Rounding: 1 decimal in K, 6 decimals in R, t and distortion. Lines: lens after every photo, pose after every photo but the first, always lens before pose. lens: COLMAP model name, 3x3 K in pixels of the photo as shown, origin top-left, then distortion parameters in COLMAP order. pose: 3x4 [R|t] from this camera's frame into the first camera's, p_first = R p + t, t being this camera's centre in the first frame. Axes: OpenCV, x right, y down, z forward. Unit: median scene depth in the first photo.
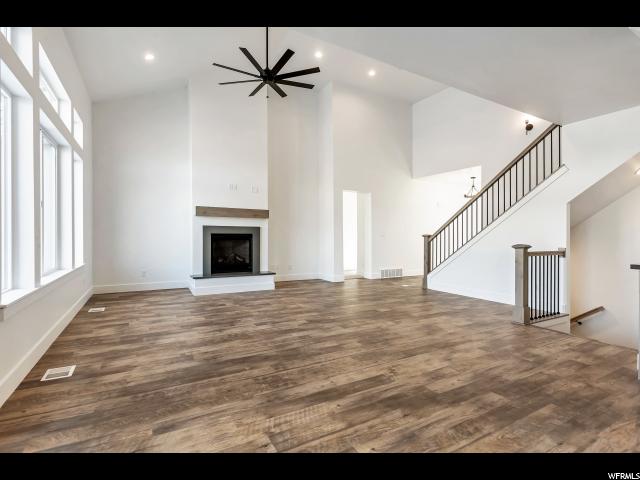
lens RADIAL K [[315.3, 0, 318.1], [0, 315.3, 237.4], [0, 0, 1]] dist [0.001070, -0.000528]
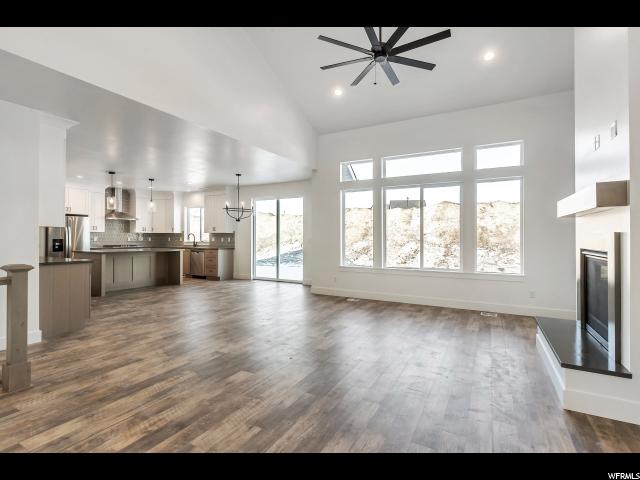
lens RADIAL K [[315.3, 0, 318.1], [0, 315.3, 237.4], [0, 0, 1]] dist [0.001070, -0.000528]
pose [[-0.851346, -0.017136, -0.524324, 0.588445], [-0.017856, 0.999834, -0.003684, -0.047681], [0.524300, 0.006225, -0.851511, 2.341868]]
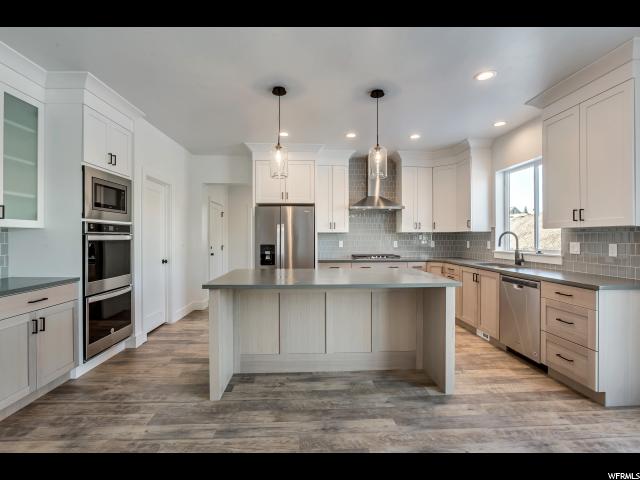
lens RADIAL K [[315.3, 0, 318.1], [0, 315.3, 237.4], [0, 0, 1]] dist [0.001070, -0.000528]
pose [[-0.896994, -0.009450, 0.441942, 0.130732], [-0.006759, 0.999948, 0.007664, -0.056856], [-0.441992, 0.003887, -0.897011, 0.422957]]
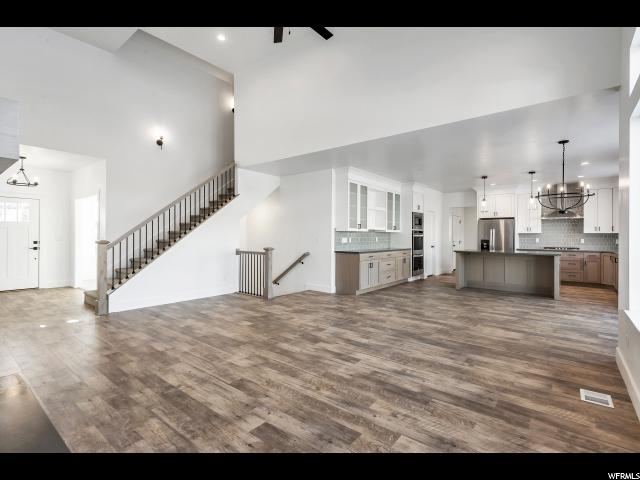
lens RADIAL K [[315.3, 0, 318.1], [0, 315.3, 237.4], [0, 0, 1]] dist [0.001070, -0.000528]
pose [[-0.380206, -0.014158, 0.924793, -1.099480], [-0.005981, 0.999900, 0.012848, -0.058577], [-0.924882, -0.000647, -0.380253, 1.715028]]
